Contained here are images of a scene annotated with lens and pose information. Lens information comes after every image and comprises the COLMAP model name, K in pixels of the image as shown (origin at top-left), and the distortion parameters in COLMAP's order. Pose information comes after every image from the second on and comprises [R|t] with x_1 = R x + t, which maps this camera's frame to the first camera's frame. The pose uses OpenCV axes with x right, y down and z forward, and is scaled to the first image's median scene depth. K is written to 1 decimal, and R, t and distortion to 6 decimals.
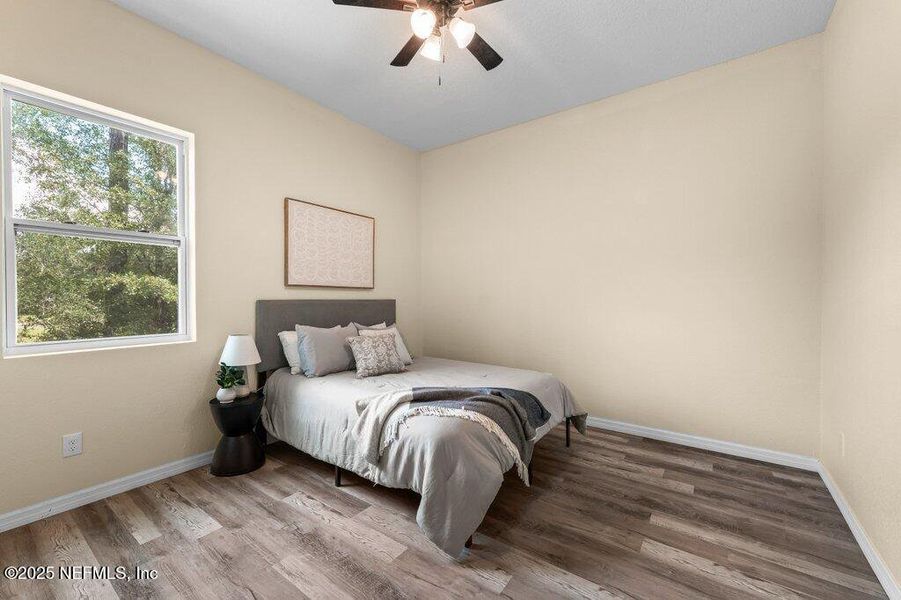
lens RADIAL K [[371.8, 0, 445.8], [0, 371.8, 297.0], [0, 0, 1]] dist [0.000755, 0.000425]
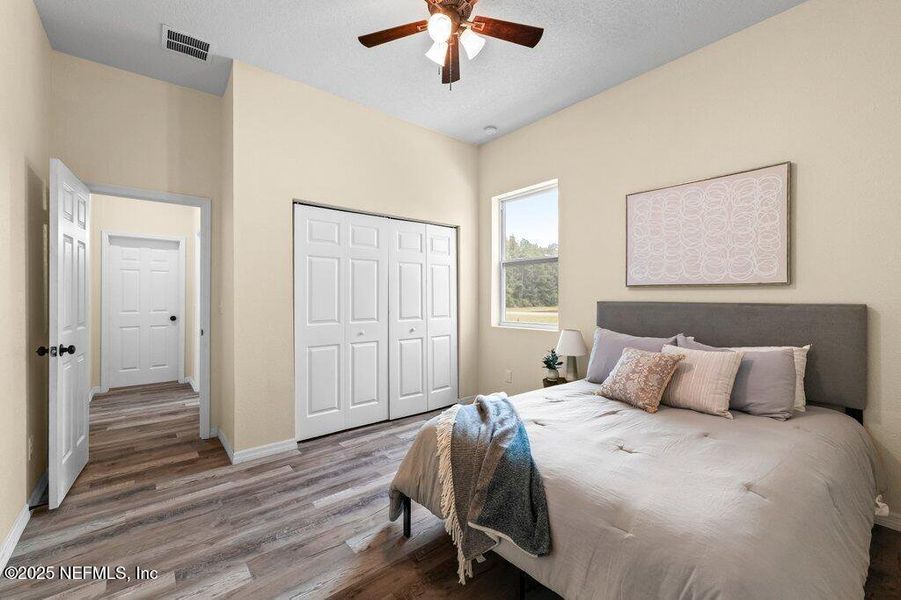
lens RADIAL K [[371.8, 0, 445.8], [0, 371.8, 297.0], [0, 0, 1]] dist [0.000755, 0.000425]
pose [[-0.242968, -0.000812, -0.970034, 0.655985], [-0.009142, 0.999957, 0.001453, -0.000063], [0.969991, 0.009221, -0.242965, 0.849919]]
